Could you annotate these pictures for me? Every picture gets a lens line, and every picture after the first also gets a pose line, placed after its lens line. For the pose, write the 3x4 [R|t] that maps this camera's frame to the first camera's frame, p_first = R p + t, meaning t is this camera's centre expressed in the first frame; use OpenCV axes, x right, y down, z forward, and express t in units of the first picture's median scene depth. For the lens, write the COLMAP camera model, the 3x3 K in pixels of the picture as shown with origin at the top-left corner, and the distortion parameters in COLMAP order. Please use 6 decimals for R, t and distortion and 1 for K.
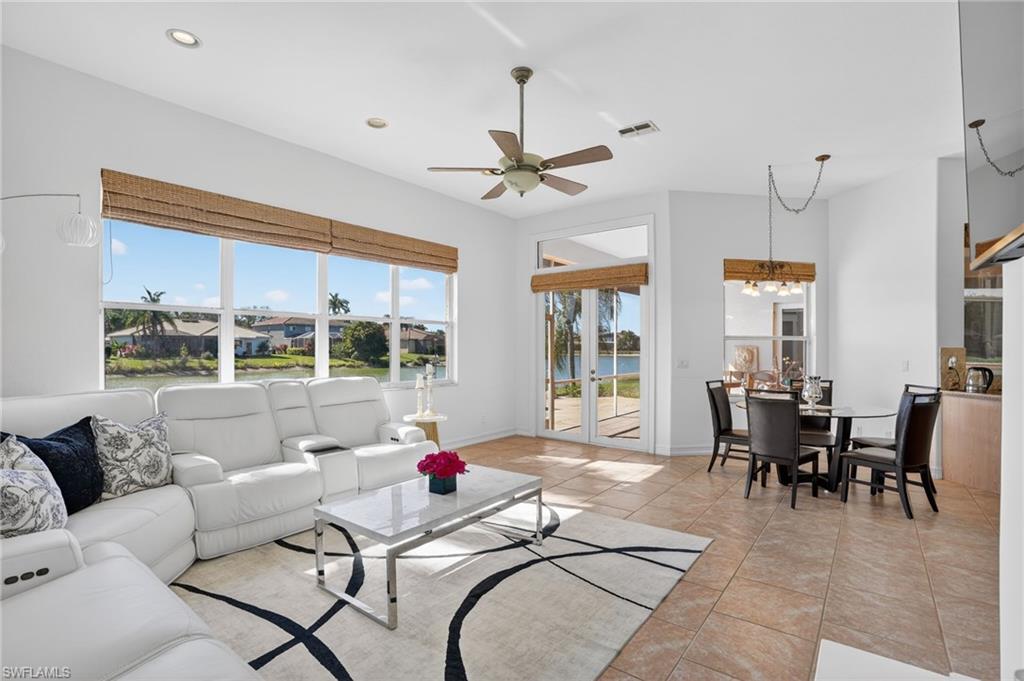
lens RADIAL K [[474.2, 0, 519.7], [0, 474.2, 348.2], [0, 0, 1]] dist [-0.029215, 0.001826]
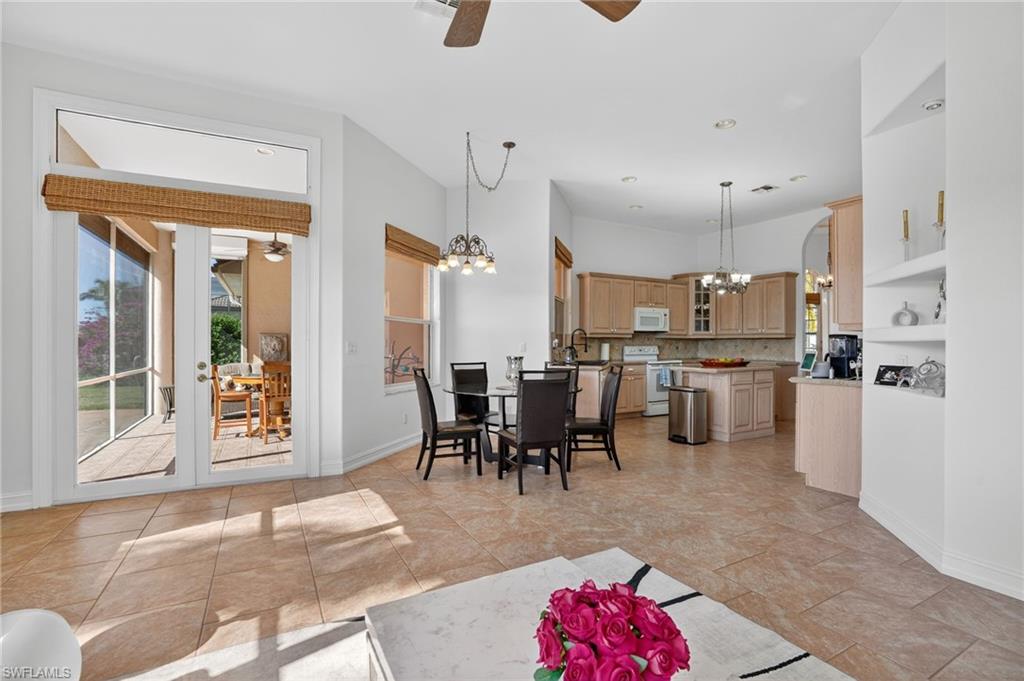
lens RADIAL K [[474.2, 0, 514.2], [0, 474.2, 337.9], [0, 0, 1]] dist [-0.029215, 0.001826]
pose [[0.411620, 0.010059, 0.911300, -0.301525], [-0.000444, 0.999941, -0.010837, 0.030509], [-0.911355, 0.004057, 0.411601, 0.574664]]
